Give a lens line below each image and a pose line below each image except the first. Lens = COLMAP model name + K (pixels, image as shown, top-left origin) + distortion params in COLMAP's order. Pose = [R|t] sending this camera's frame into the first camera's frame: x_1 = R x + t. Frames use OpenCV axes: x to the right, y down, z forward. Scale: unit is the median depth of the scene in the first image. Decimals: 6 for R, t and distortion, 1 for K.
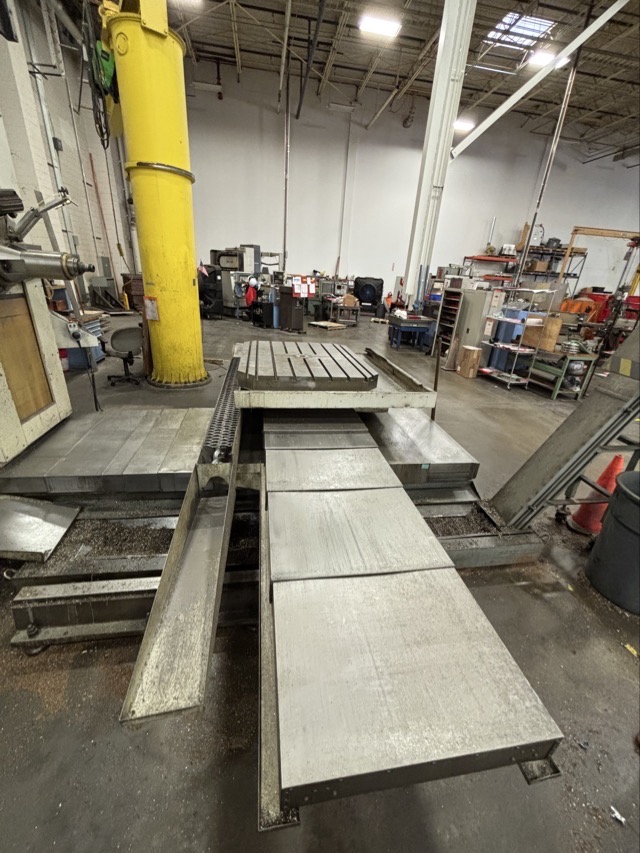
lens RADIAL K [[341.4, 0, 323.4], [0, 341.4, 423.0], [0, 0, 1]] dist [-0.002039, 0.002419]
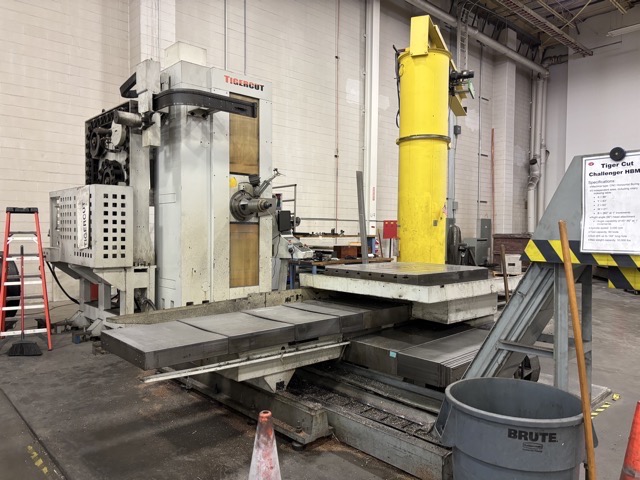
lens RADIAL K [[485.1, 0, 320.0], [0, 485.1, 240.0], [0, 0, 1]] dist [0.035804, -0.001395]
pose [[0.548080, -0.042082, -0.835367, 0.309052], [-0.305311, 0.919756, -0.246646, 0.052345], [0.778713, 0.390228, 0.491252, 0.002910]]
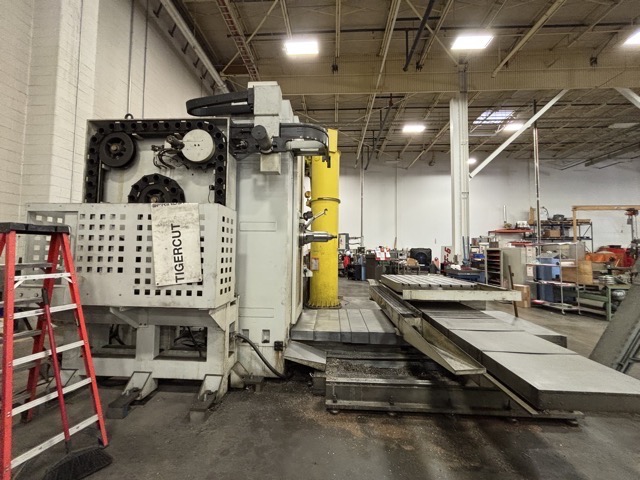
lens RADIAL K [[256.1, 0, 320.0], [0, 256.1, 240.0], [0, 0, 1]] dist [-0.002039, 0.002419]
pose [[0.975861, -0.063098, -0.209080, -0.081176], [-0.036328, 0.897118, -0.440296, 0.063075], [0.215351, 0.437263, 0.873170, -0.099965]]
